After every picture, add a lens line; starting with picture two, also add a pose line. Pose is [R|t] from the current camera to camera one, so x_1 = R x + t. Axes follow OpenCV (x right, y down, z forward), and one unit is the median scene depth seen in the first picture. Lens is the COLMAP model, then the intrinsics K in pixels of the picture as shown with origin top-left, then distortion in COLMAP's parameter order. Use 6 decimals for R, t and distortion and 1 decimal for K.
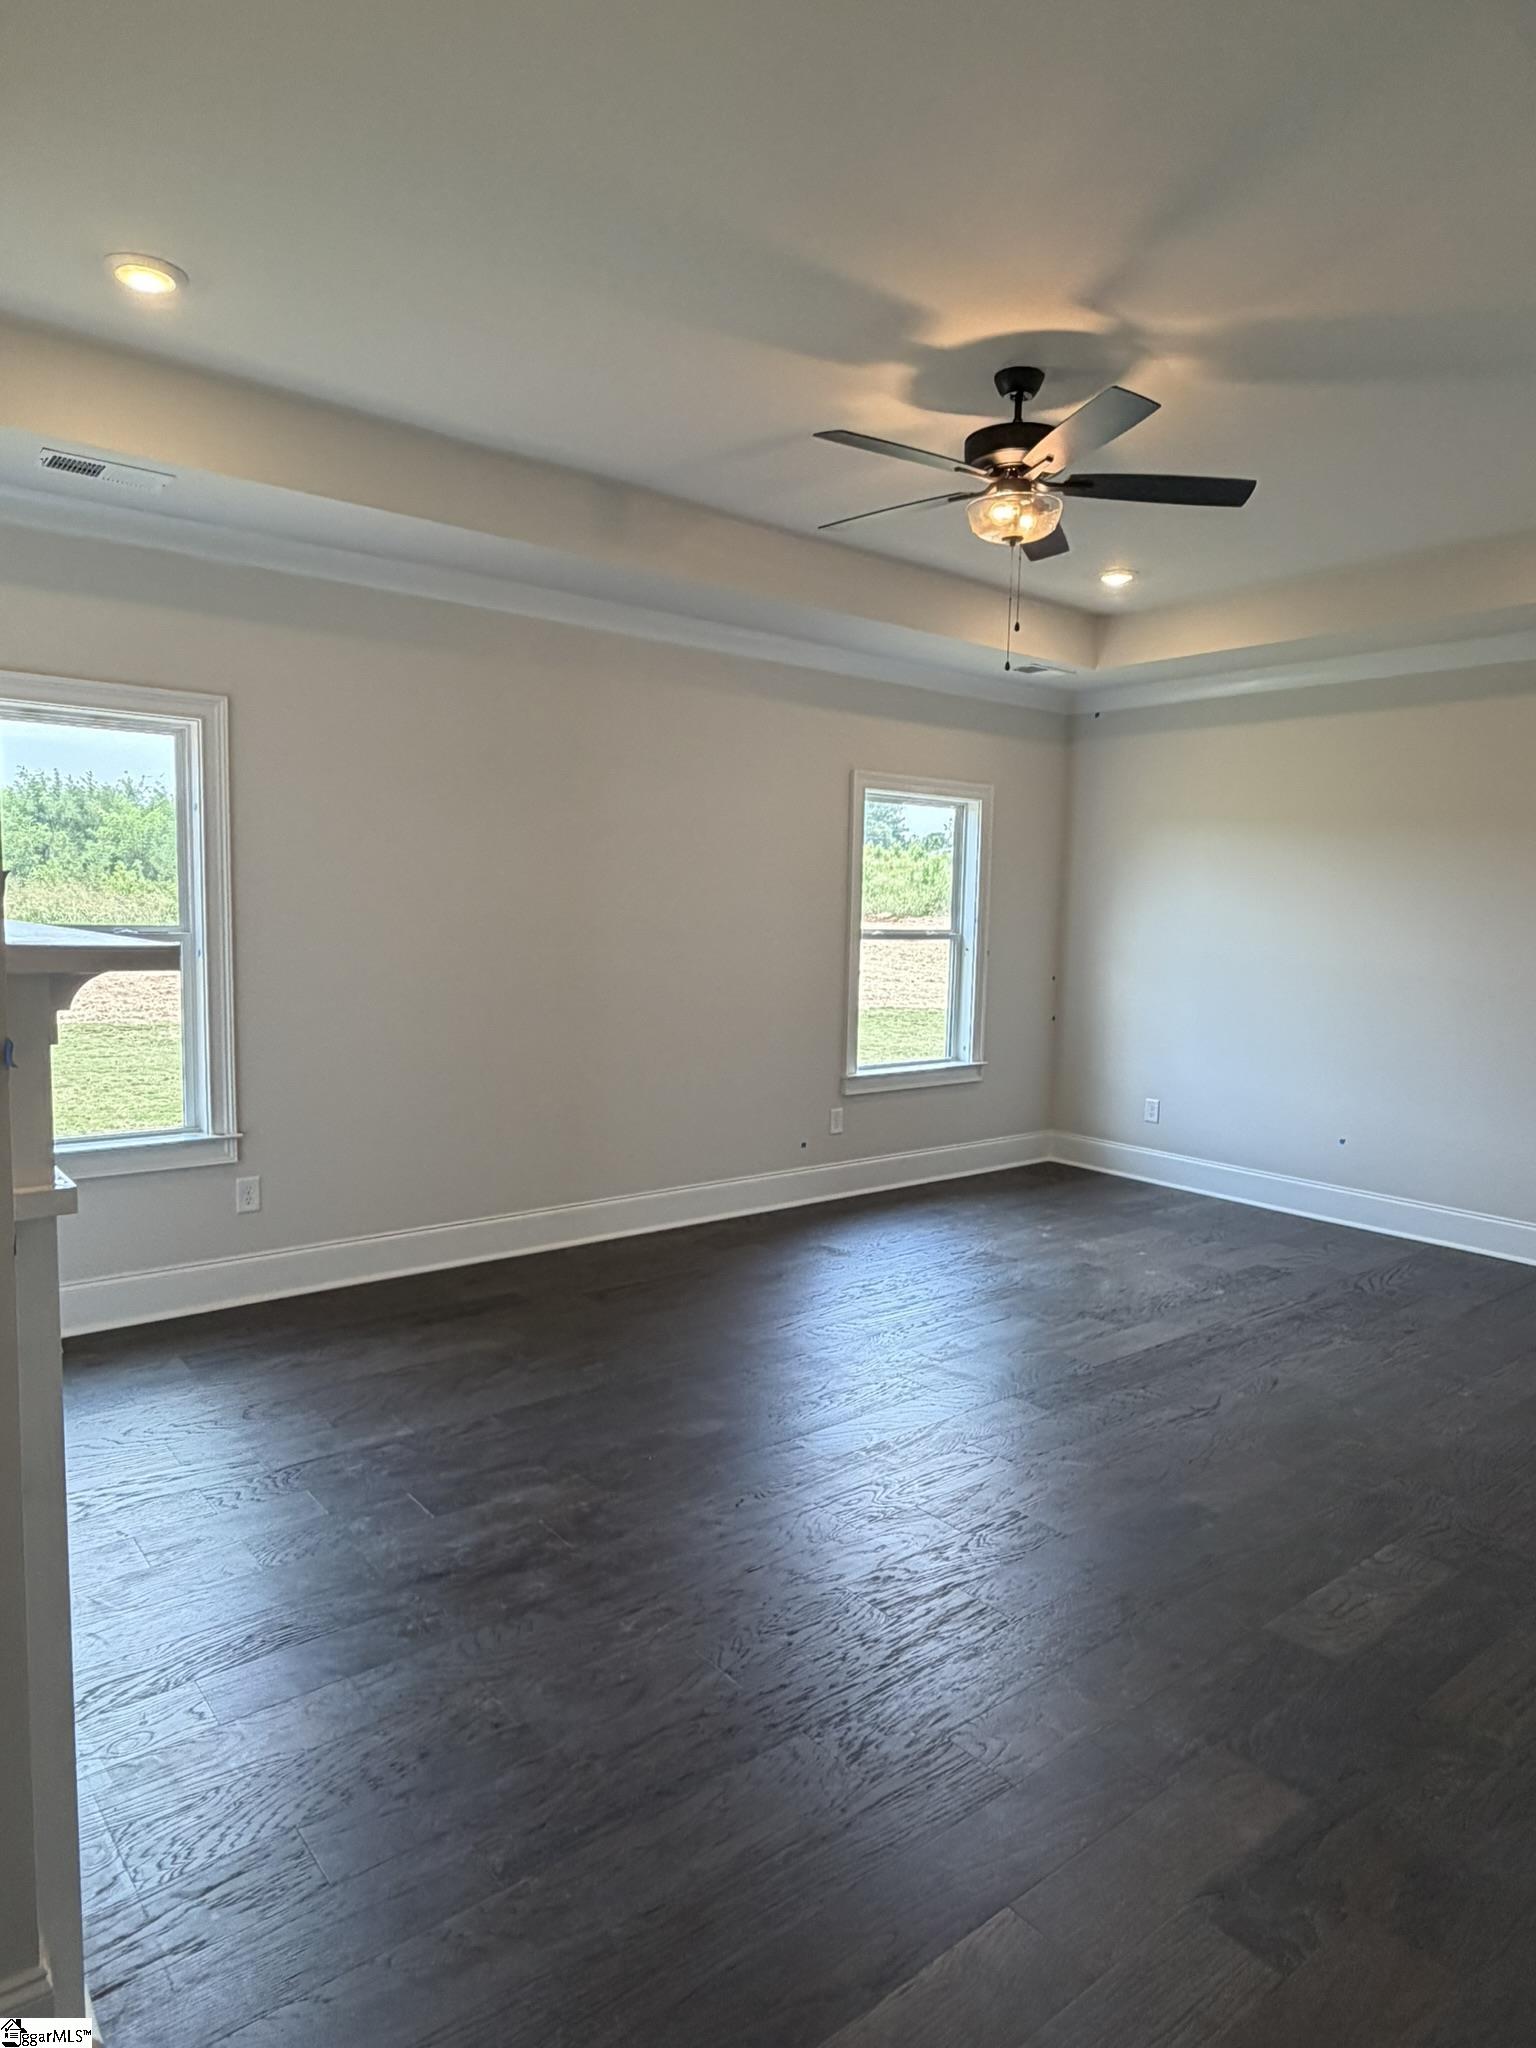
lens RADIAL K [[1256.1, 0, 772.1], [0, 1256.1, 1028.7], [0, 0, 1]] dist [0.003378, -0.004819]
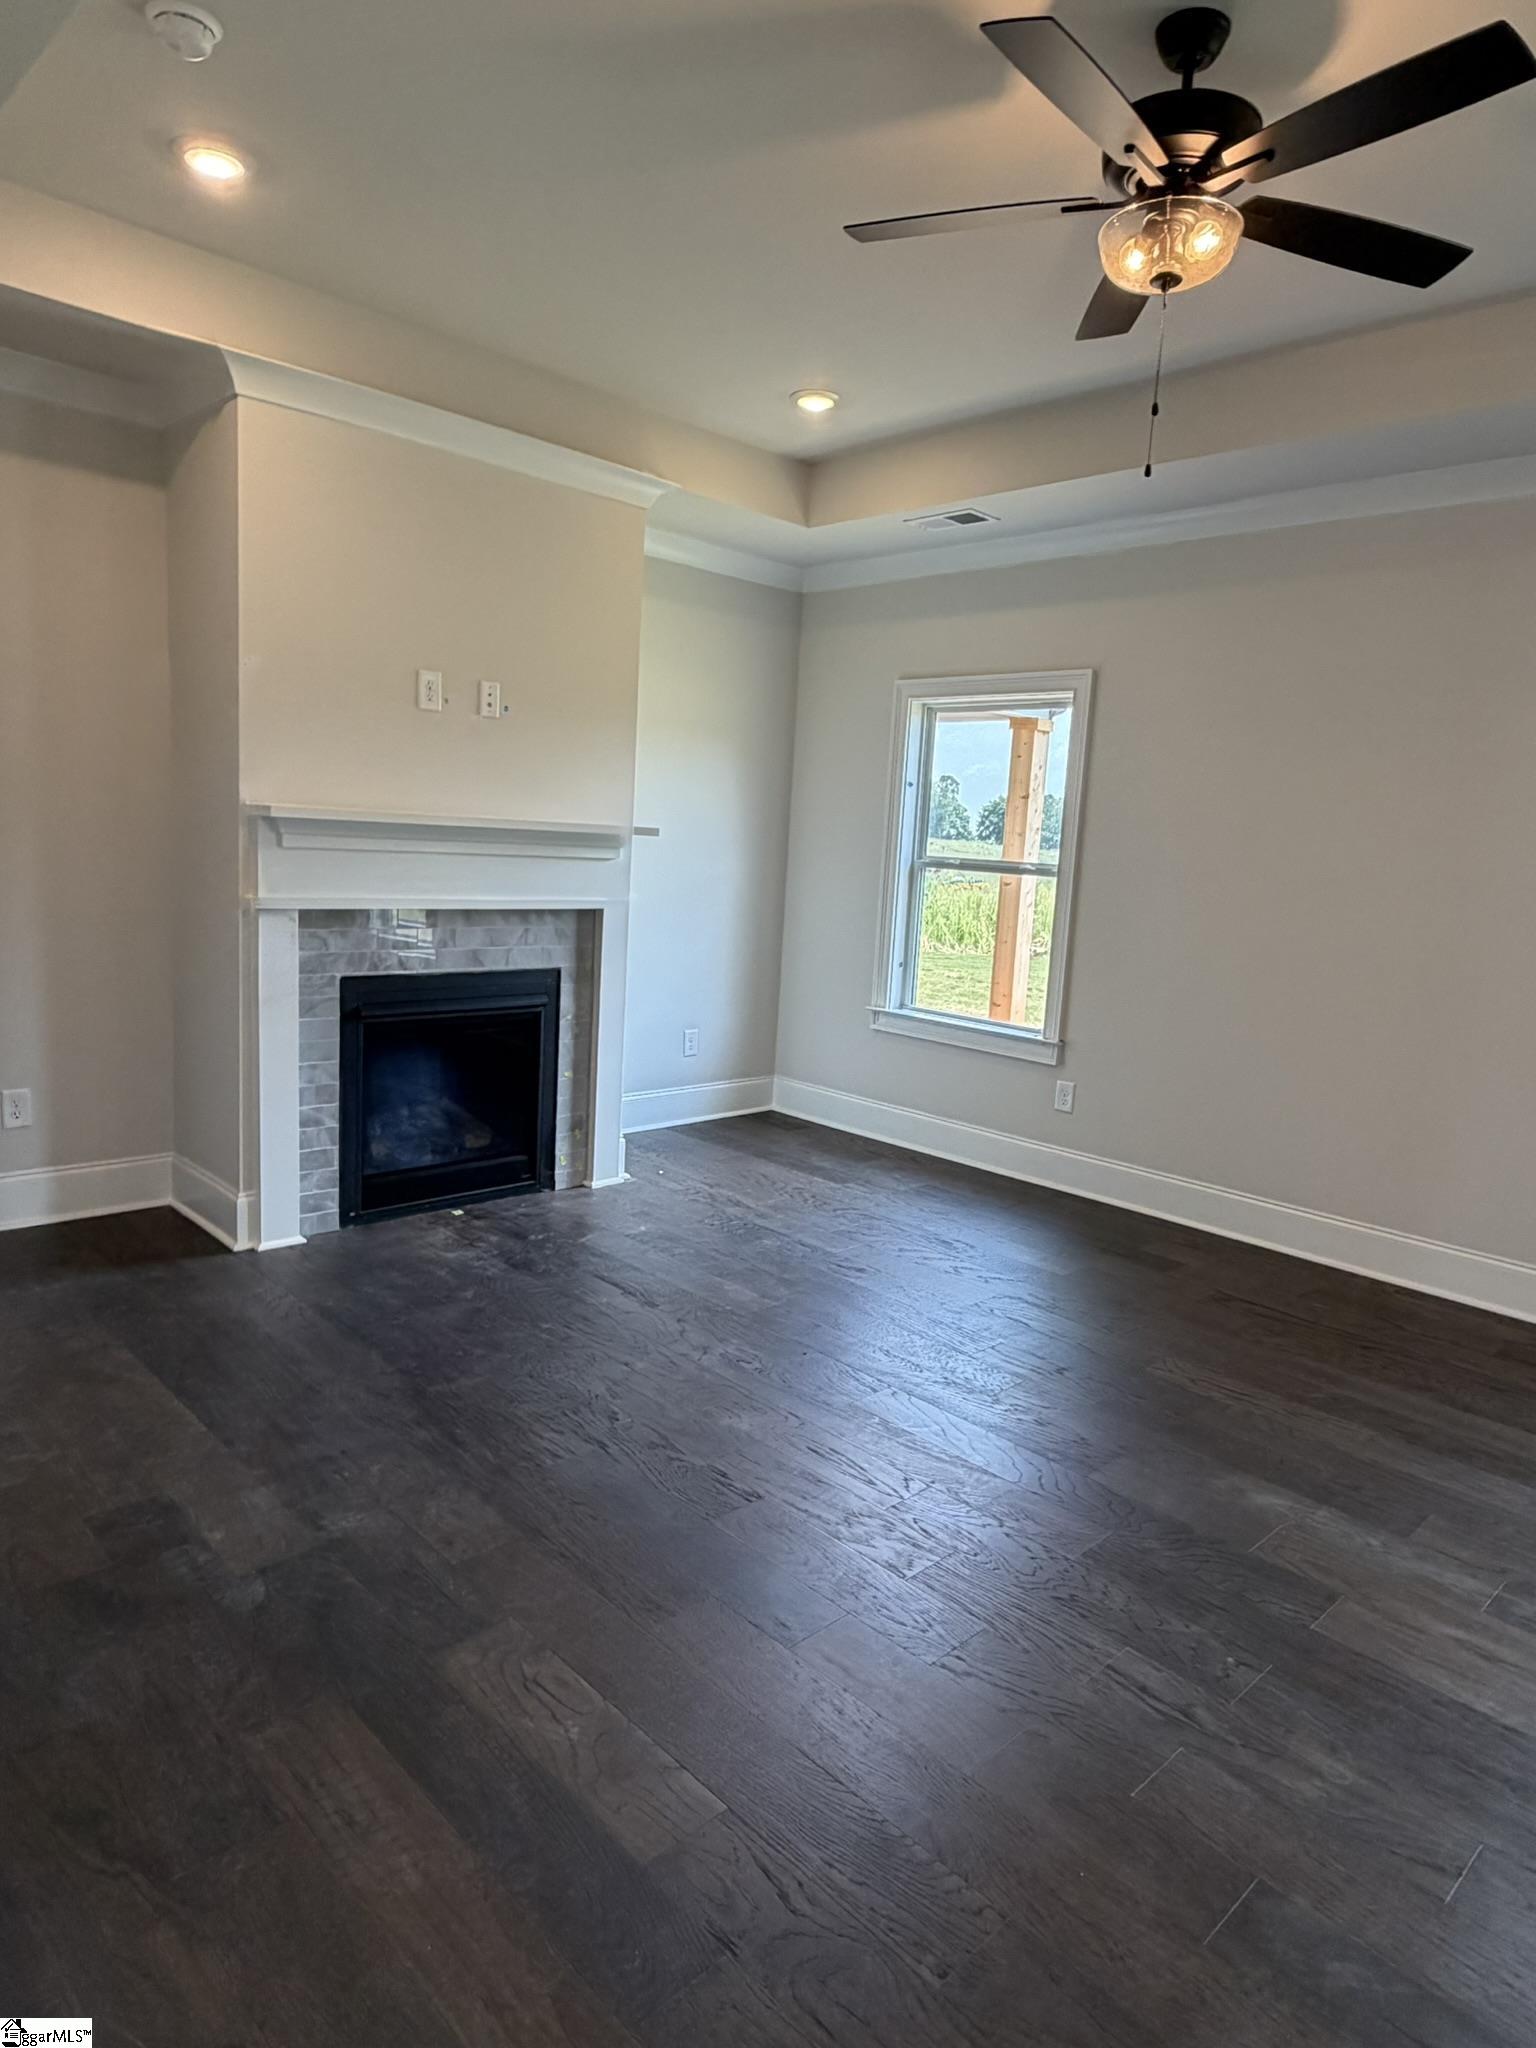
lens RADIAL K [[1256.1, 0, 773.4], [0, 1256.1, 1022.4], [0, 0, 1]] dist [0.003378, -0.004819]
pose [[0.076865, 0.128647, -0.988707, 0.707744], [-0.150419, 0.981787, 0.116052, -0.030715], [0.985630, 0.139800, 0.094816, 0.610158]]
